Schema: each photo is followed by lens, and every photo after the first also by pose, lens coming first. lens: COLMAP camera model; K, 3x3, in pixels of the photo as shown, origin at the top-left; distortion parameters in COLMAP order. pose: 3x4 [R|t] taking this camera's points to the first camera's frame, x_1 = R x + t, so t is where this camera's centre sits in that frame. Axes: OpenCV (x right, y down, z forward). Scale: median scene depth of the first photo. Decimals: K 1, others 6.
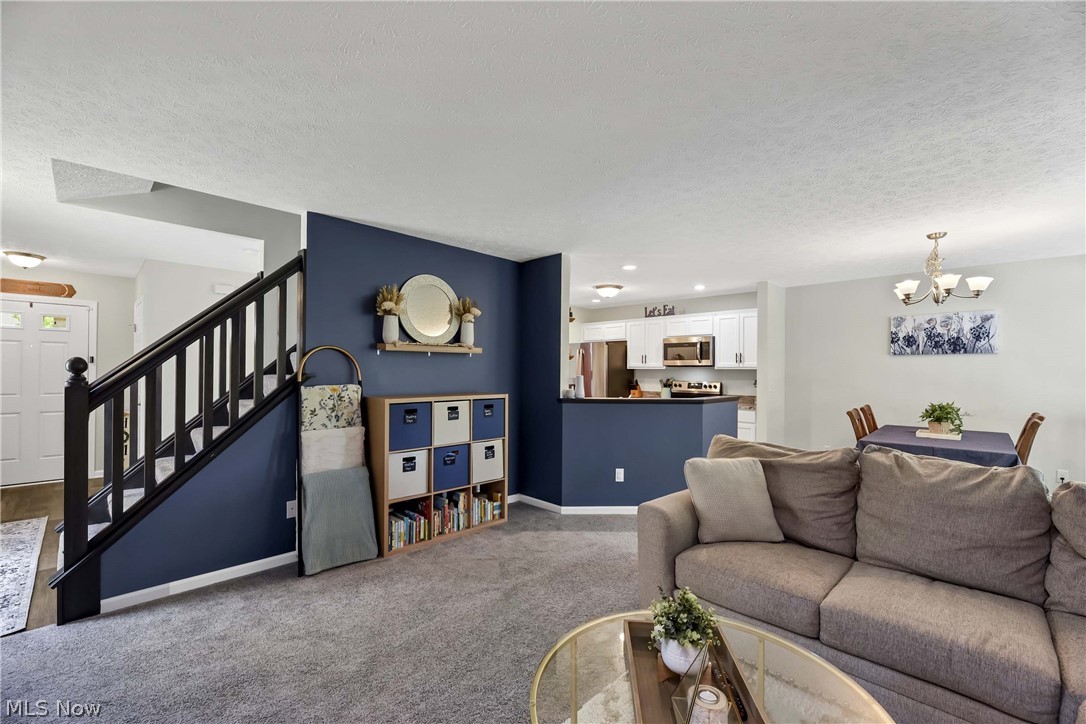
lens RADIAL K [[451.6, 0, 536.0], [0, 451.6, 369.4], [0, 0, 1]] dist [-0.003172, -0.001731]
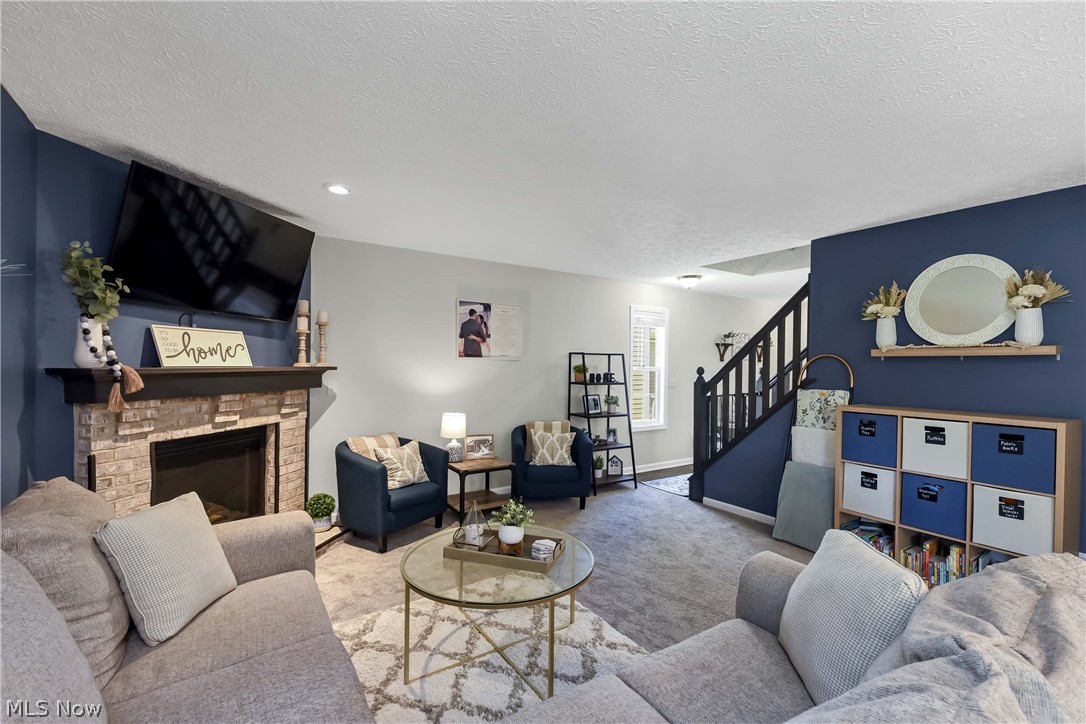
lens RADIAL K [[462.4, 0, 562.7], [0, 462.4, 369.1], [0, 0, 1]] dist [-0.003472, -0.002775]
pose [[-0.165762, 0.001544, -0.986165, 0.543042], [-0.013547, 0.999901, 0.003843, -0.008358], [0.986073, 0.013997, -0.165725, 0.388988]]
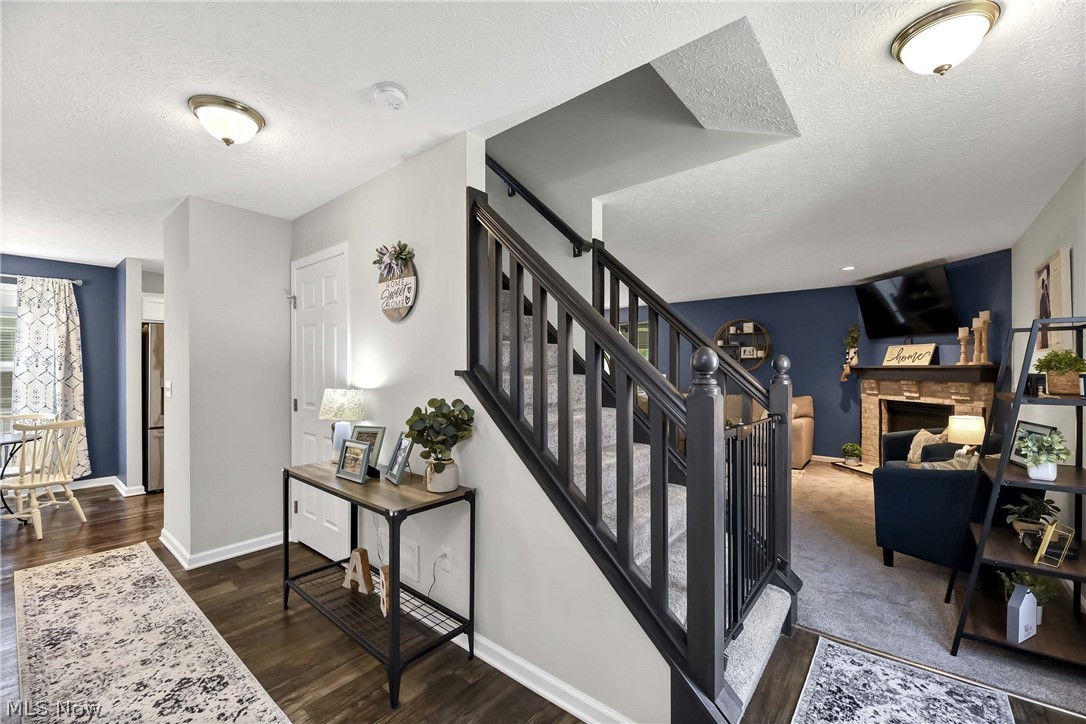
lens RADIAL K [[451.6, 0, 552.5], [0, 451.6, 368.9], [0, 0, 1]] dist [-0.003172, -0.001731]
pose [[-0.114986, -0.008310, 0.993332, -0.969953], [-0.006248, 0.999951, 0.007642, 0.002345], [-0.993347, -0.005328, -0.115033, 0.820738]]
